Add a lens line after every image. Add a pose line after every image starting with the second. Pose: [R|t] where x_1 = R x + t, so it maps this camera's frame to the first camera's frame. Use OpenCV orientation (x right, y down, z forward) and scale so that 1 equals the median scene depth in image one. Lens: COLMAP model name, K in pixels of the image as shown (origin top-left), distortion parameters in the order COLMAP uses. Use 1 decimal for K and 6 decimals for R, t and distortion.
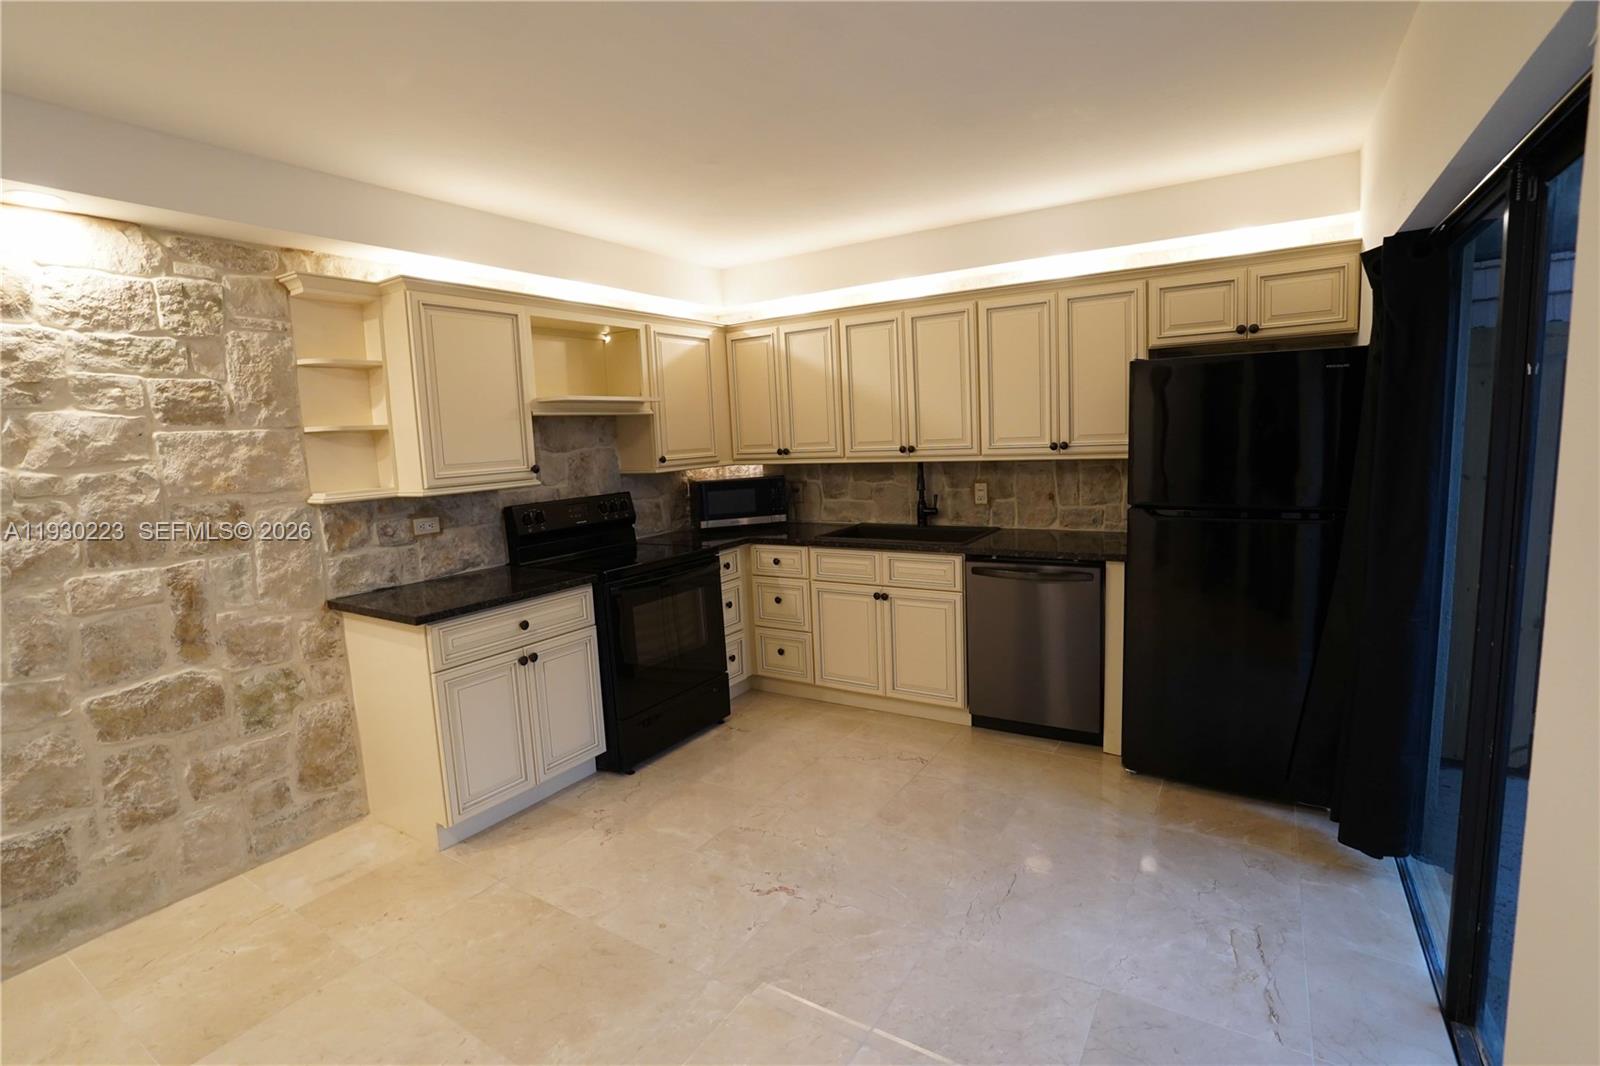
lens RADIAL K [[744.5, 0, 798.1], [0, 744.5, 533.5], [0, 0, 1]] dist [-0.062501, 0.021619]
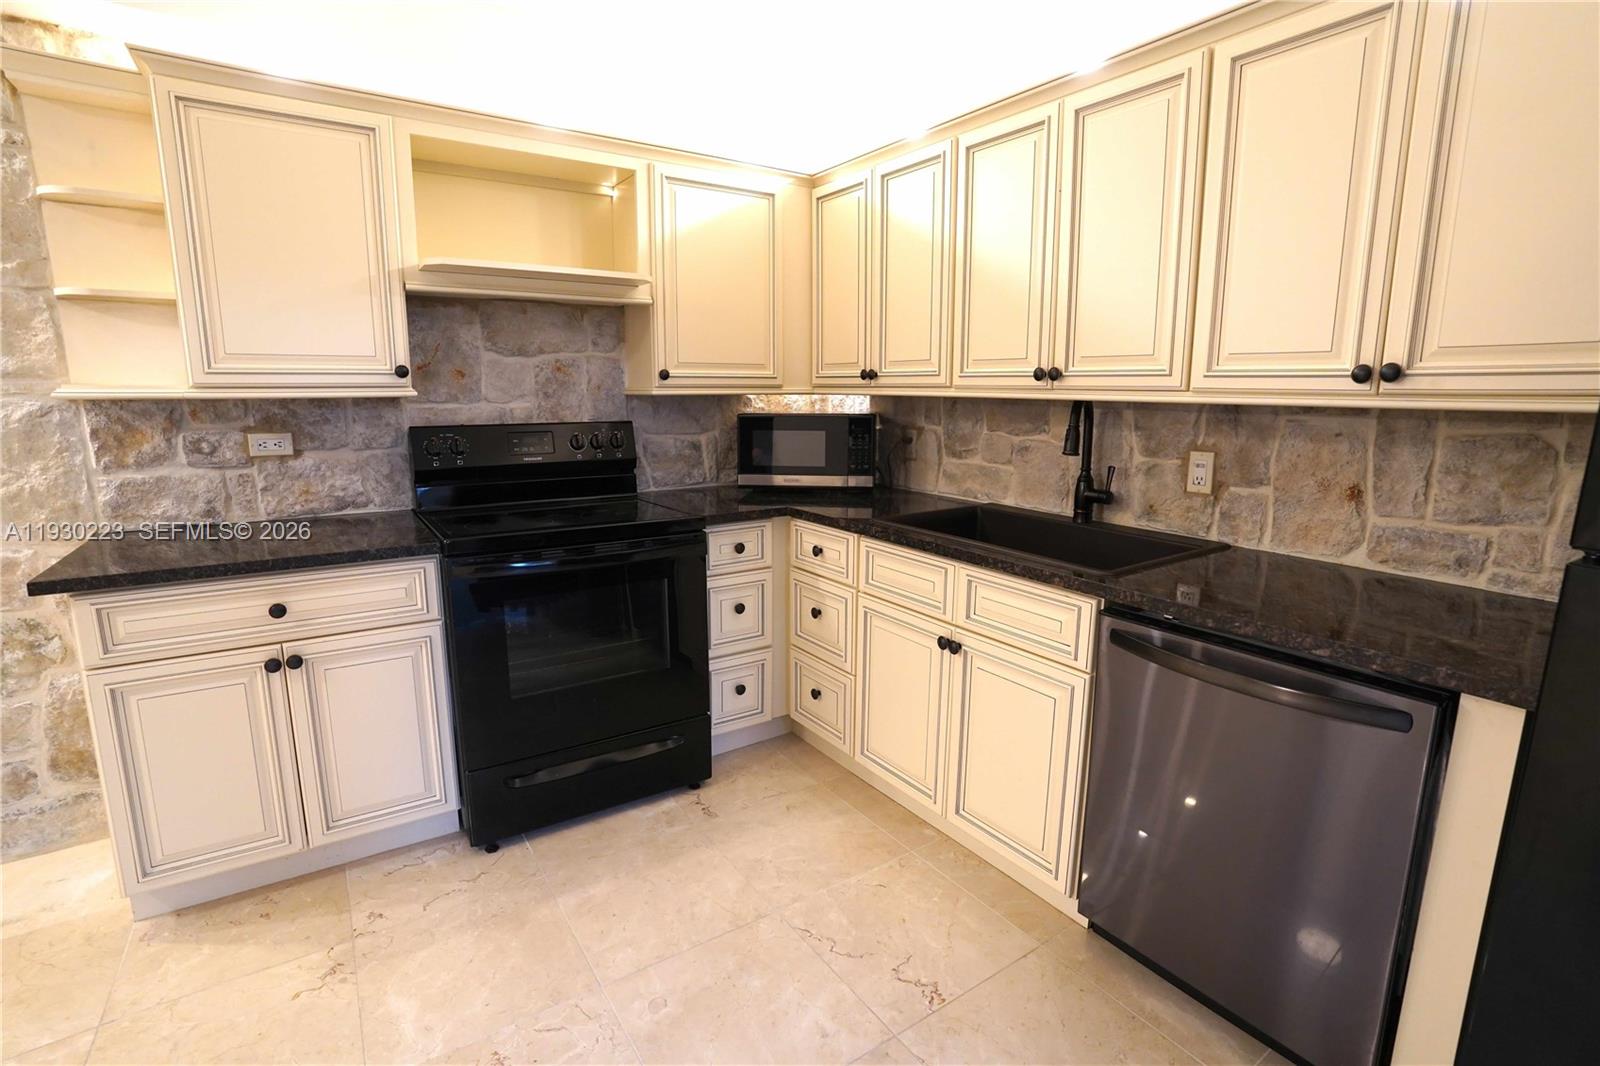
lens RADIAL K [[744.5, 0, 798.5], [0, 744.5, 529.8], [0, 0, 1]] dist [-0.062501, 0.021619]
pose [[0.914384, 0.123333, -0.385605, 0.214357], [-0.099098, 0.991677, 0.082190, -0.032042], [0.392533, -0.036941, 0.918996, 0.481501]]
